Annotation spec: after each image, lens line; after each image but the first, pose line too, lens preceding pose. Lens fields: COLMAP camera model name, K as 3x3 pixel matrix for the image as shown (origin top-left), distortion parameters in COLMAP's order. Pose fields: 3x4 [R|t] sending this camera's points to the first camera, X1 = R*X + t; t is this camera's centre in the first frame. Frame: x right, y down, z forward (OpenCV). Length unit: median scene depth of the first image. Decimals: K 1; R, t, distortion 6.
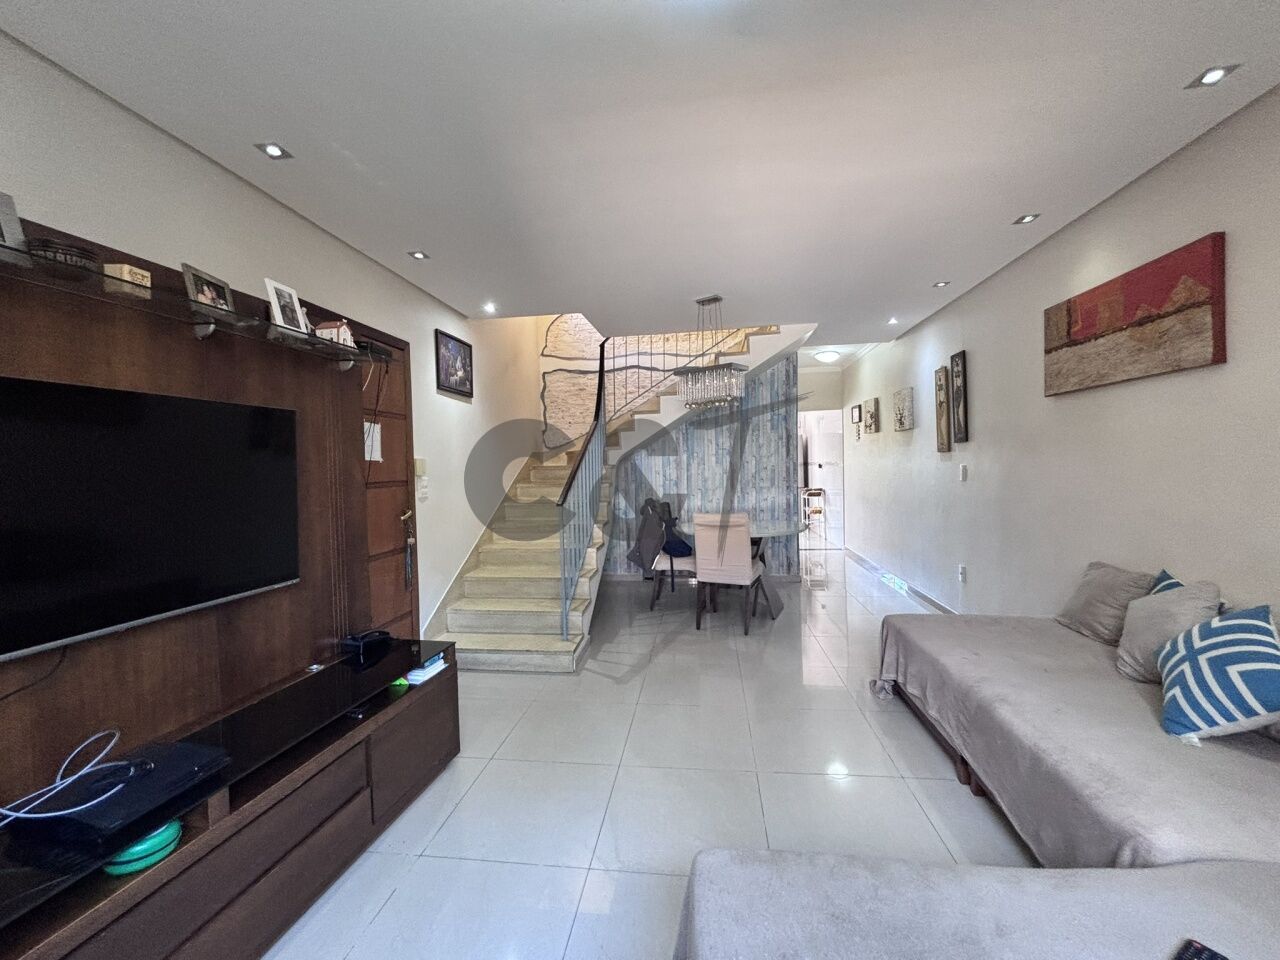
lens RADIAL K [[519.6, 0, 639.2], [0, 519.6, 477.2], [0, 0, 1]] dist [0.004031, 0.000501]
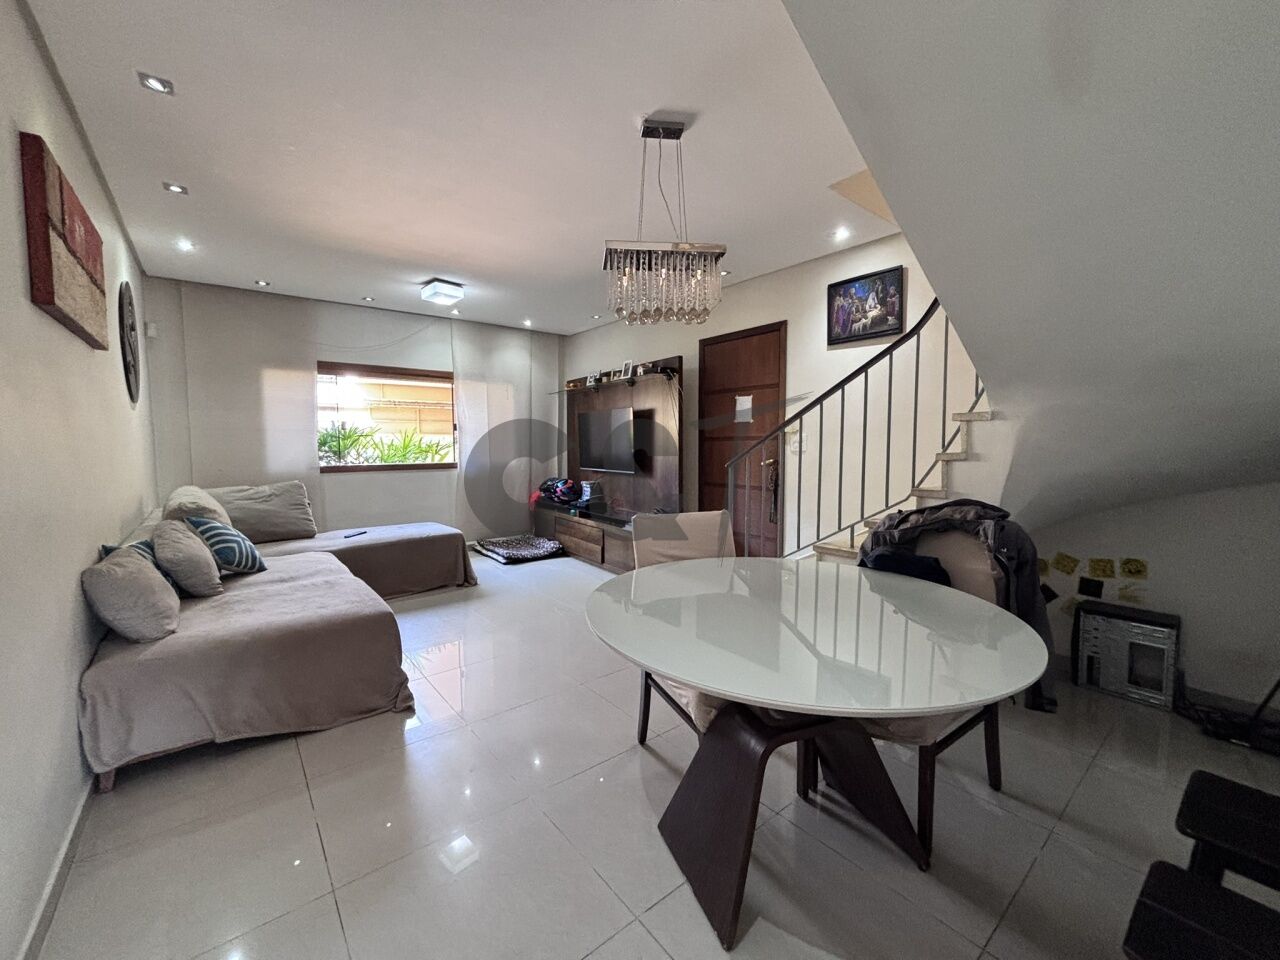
lens RADIAL K [[519.6, 0, 636.4], [0, 519.6, 478.5], [0, 0, 1]] dist [0.004031, 0.000501]
pose [[-0.682109, 0.080967, -0.726754, 0.648433], [0.010783, 0.994857, 0.100716, -0.020945], [0.731171, 0.060863, -0.679474, 1.502017]]
